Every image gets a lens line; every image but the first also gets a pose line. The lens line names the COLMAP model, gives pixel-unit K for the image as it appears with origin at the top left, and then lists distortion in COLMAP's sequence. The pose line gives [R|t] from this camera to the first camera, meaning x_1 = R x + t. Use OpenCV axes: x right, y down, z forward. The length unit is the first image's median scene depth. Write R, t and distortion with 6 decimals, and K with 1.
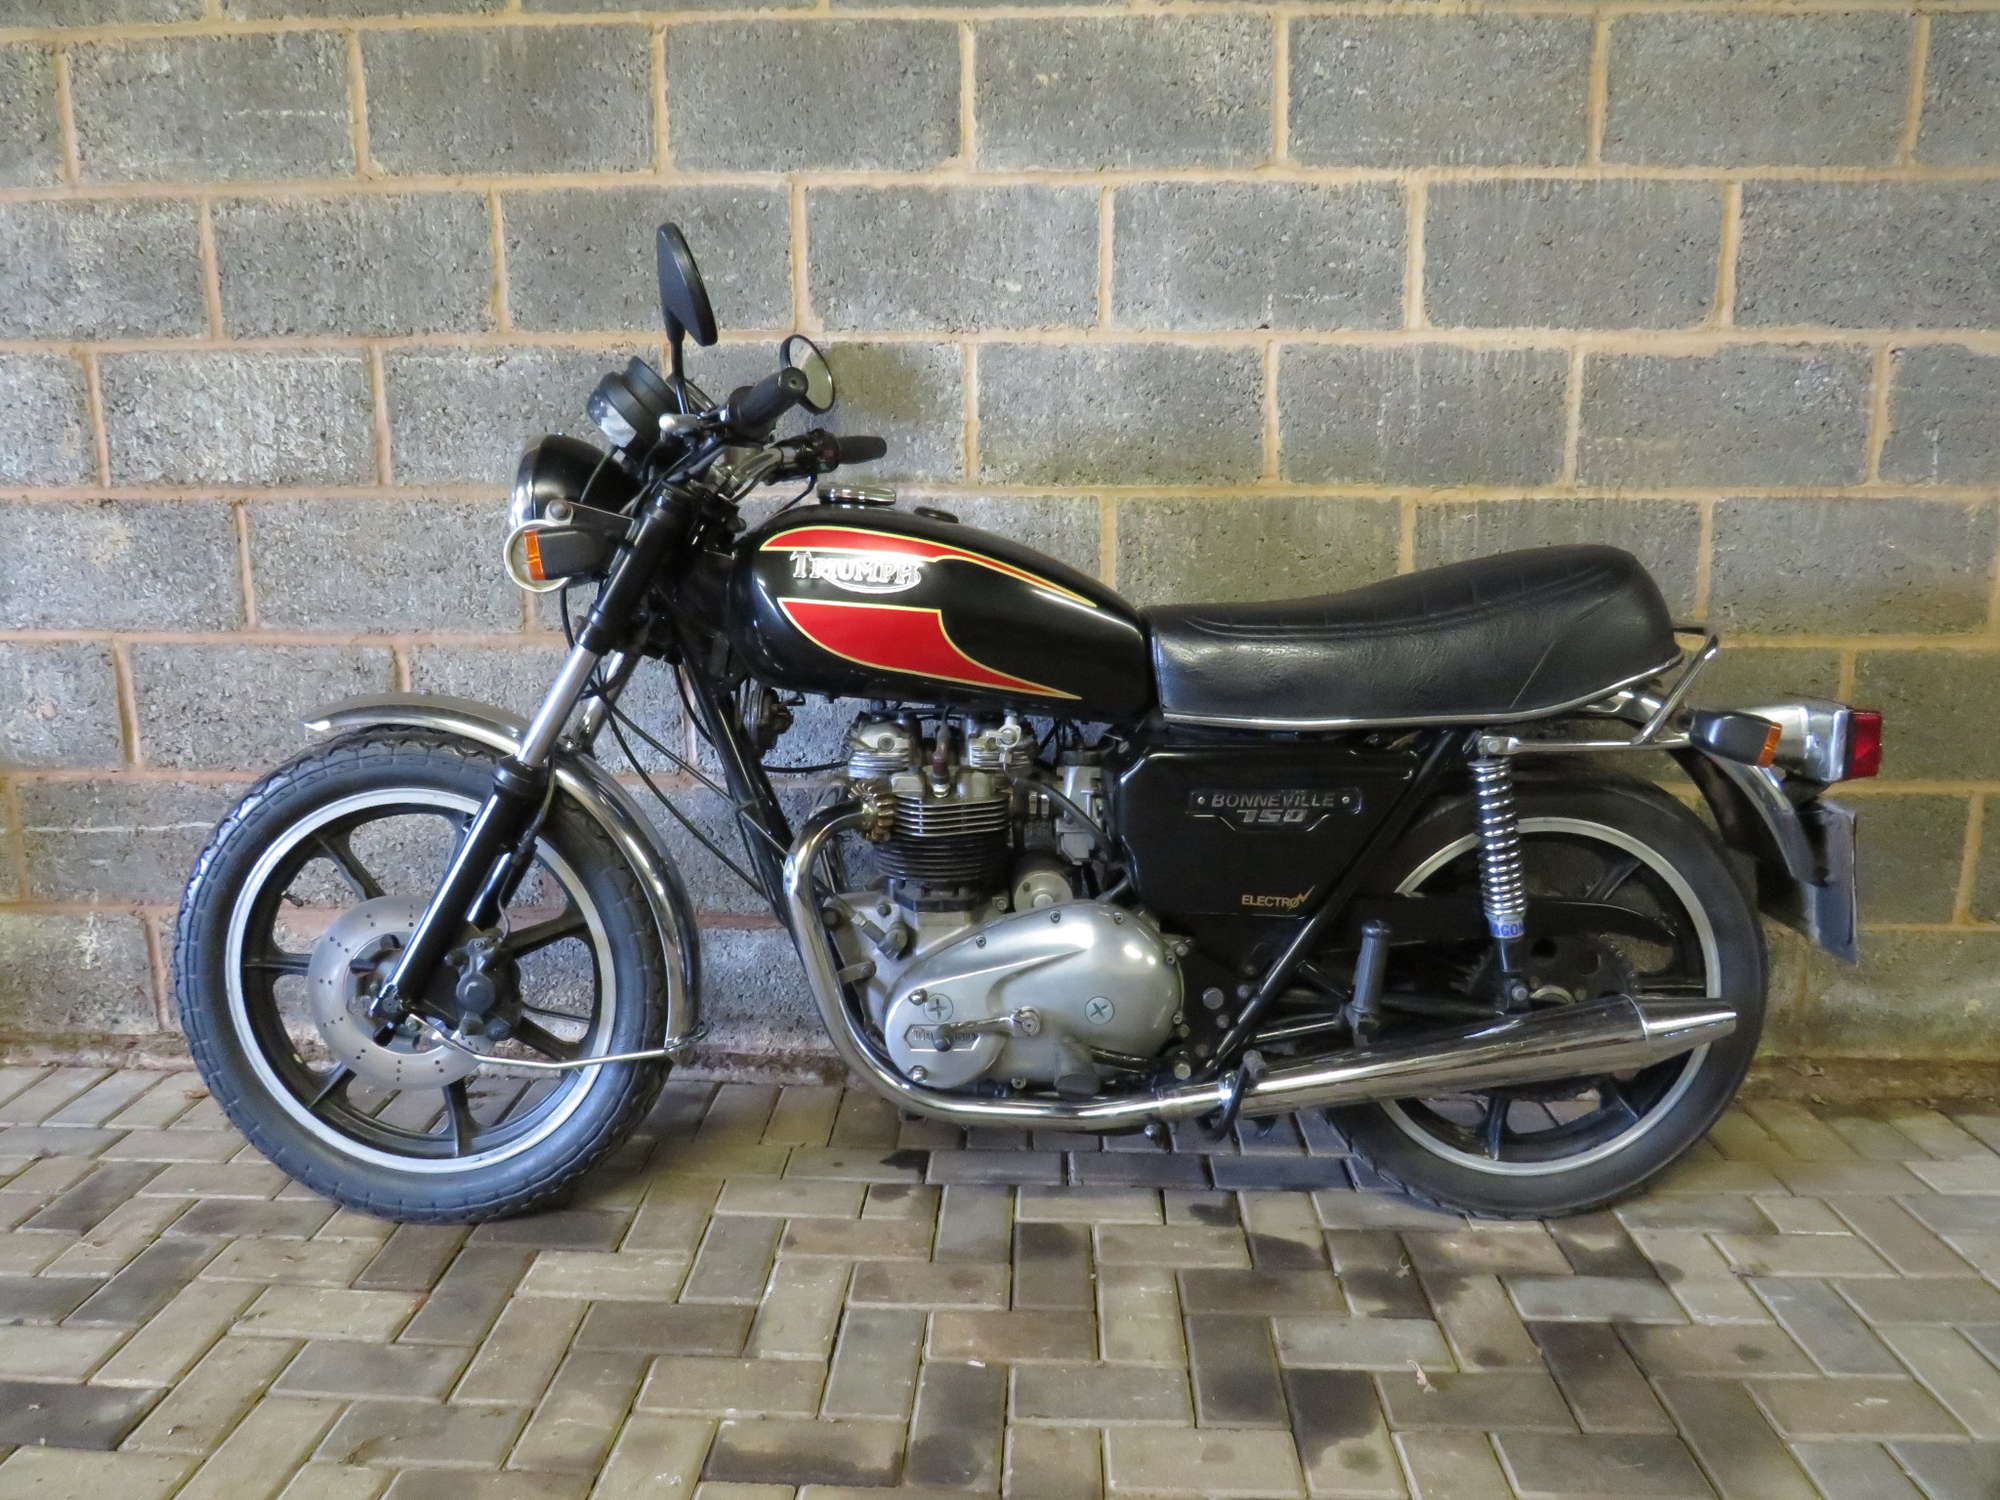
lens RADIAL K [[1406.9, 0, 1015.4], [0, 1406.9, 754.7], [0, 0, 1]] dist [-0.036289, 0.014847]
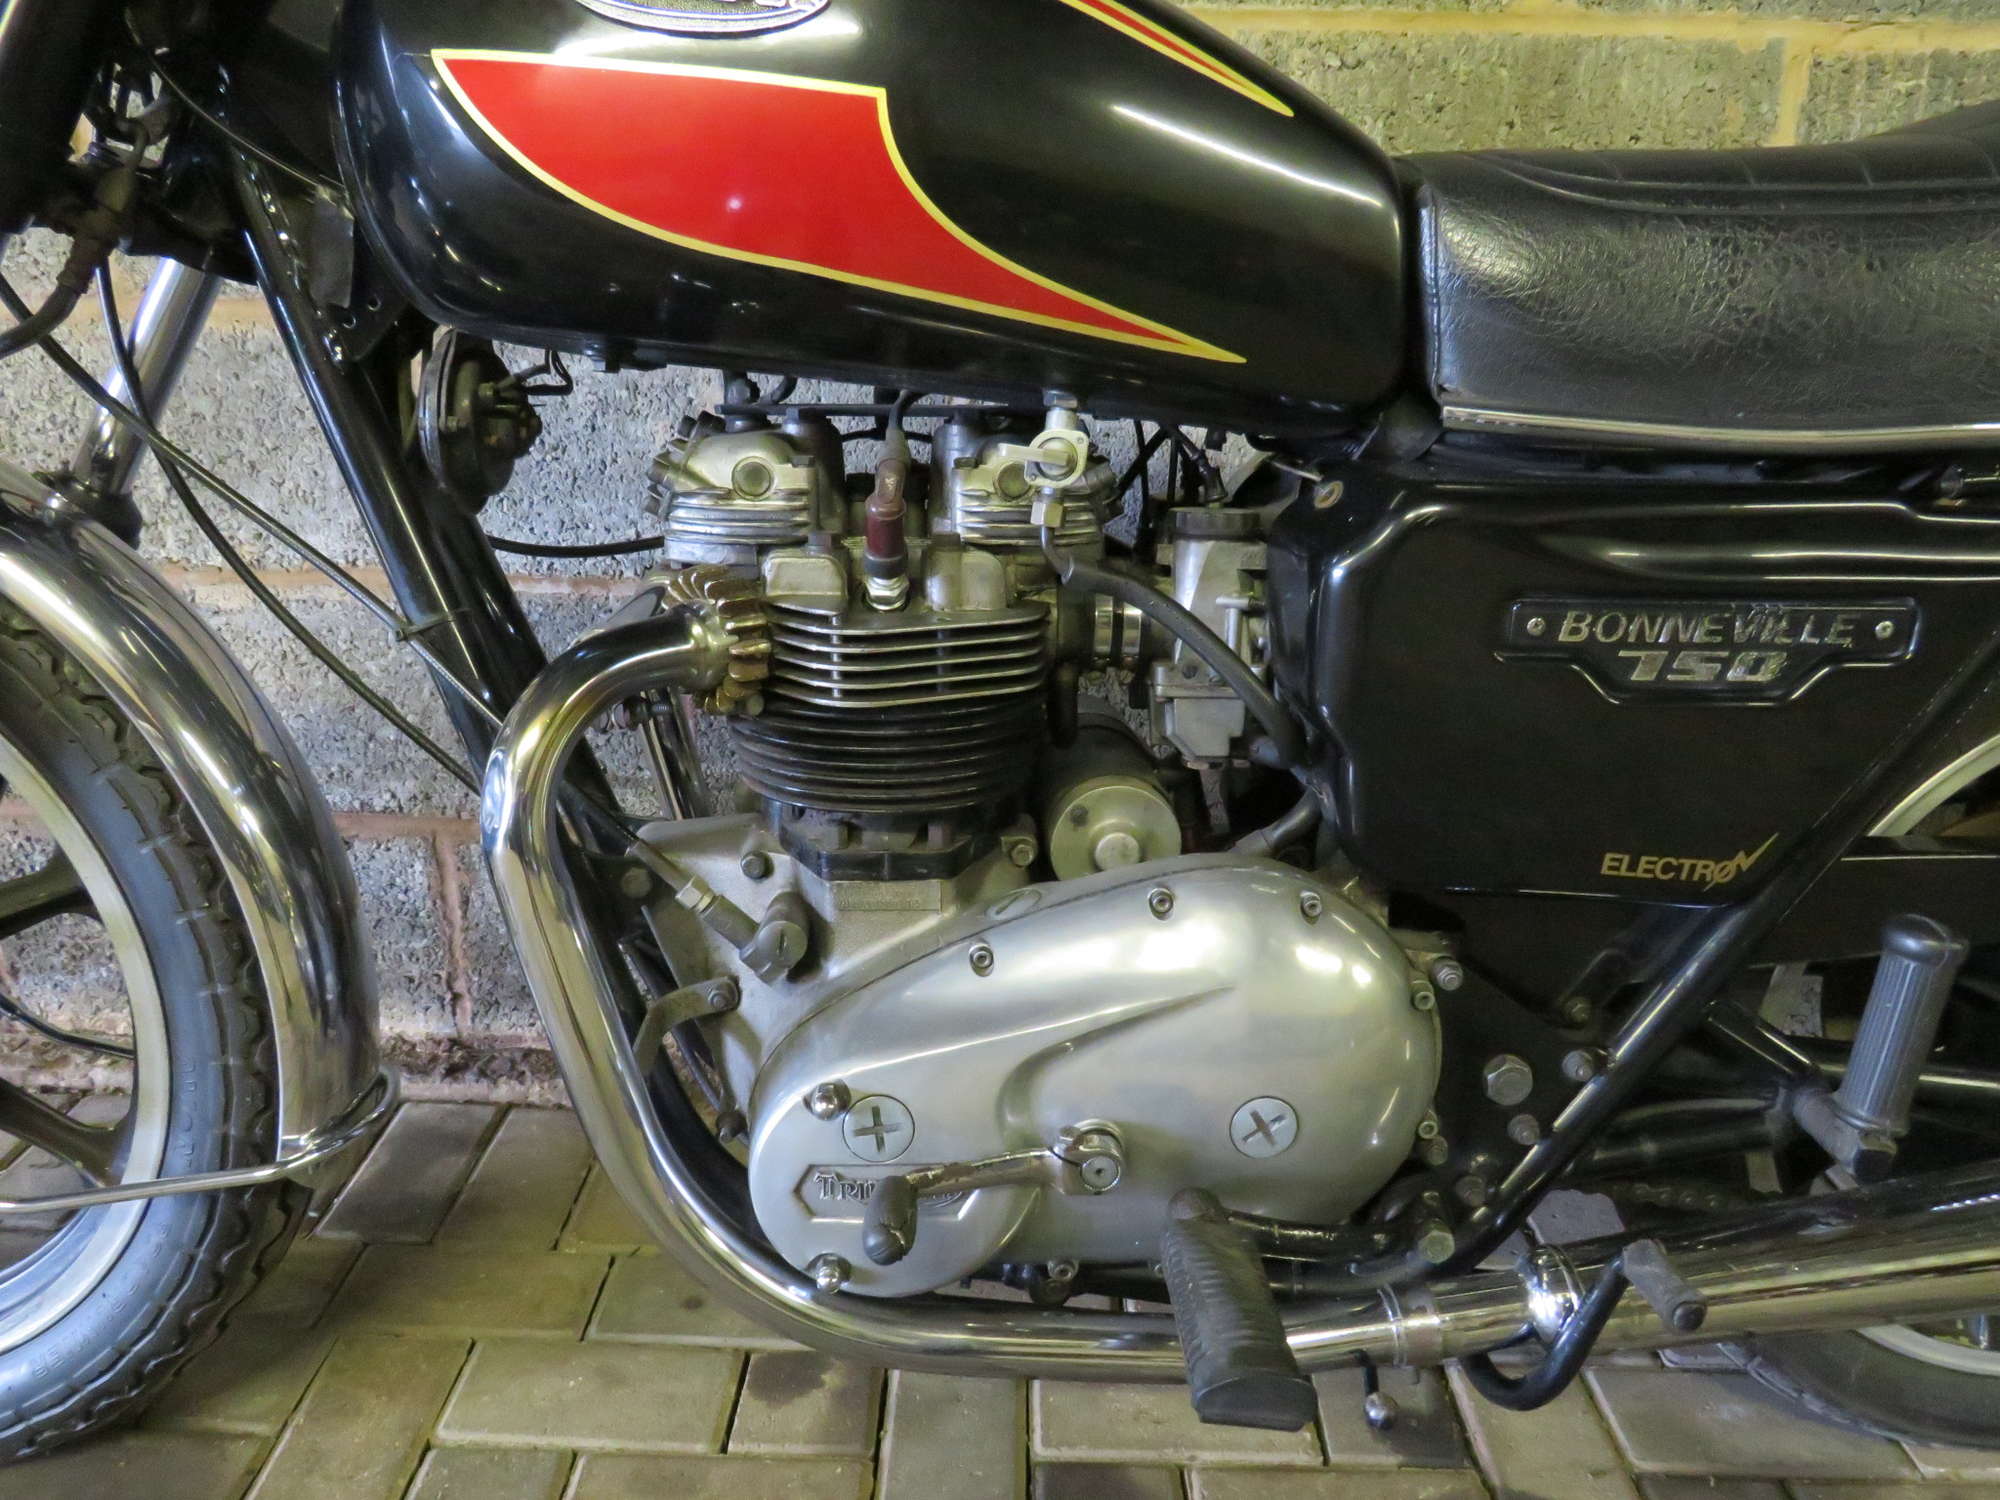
lens RADIAL K [[1406.9, 0, 993.5], [0, 1406.9, 744.1], [0, 0, 1]] dist [-0.036289, 0.014847]
pose [[0.999797, 0.009633, 0.017669, -0.027941], [-0.011651, 0.992956, 0.117909, 0.019879], [-0.016408, -0.118091, 0.992867, 0.576089]]
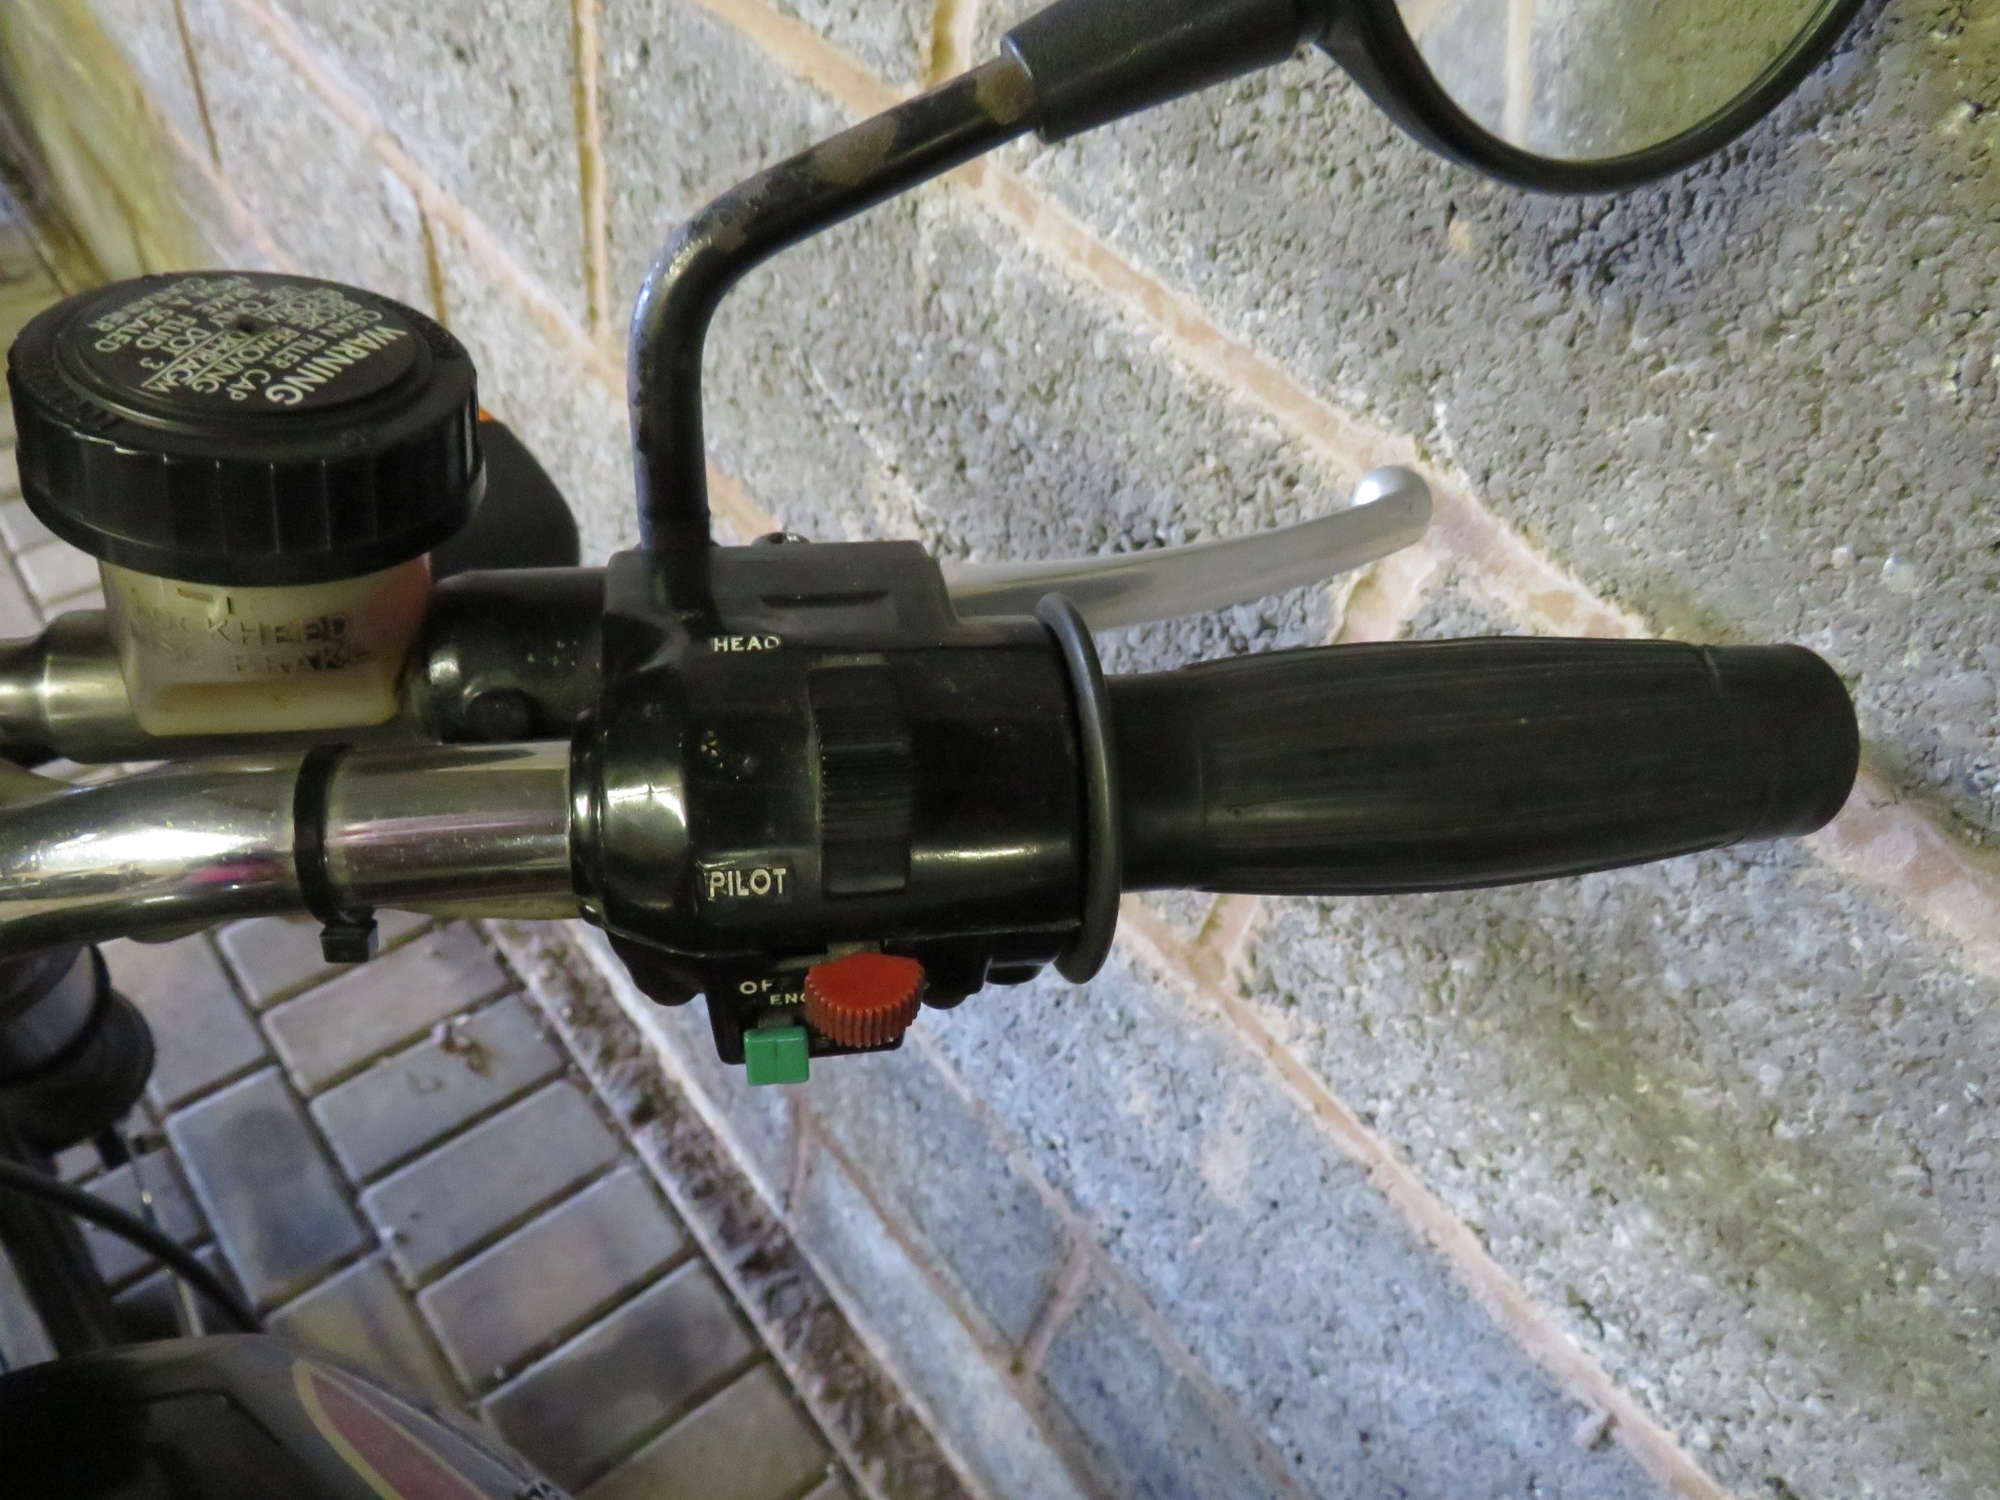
lens RADIAL K [[1406.9, 0, 991.3], [0, 1406.9, 752.1], [0, 0, 1]] dist [-0.036289, 0.014847]
pose [[0.644291, 0.630704, -0.432553, -0.106098], [-0.295644, 0.727022, 0.619705, -0.317668], [0.705326, -0.271389, 0.654877, 1.038297]]
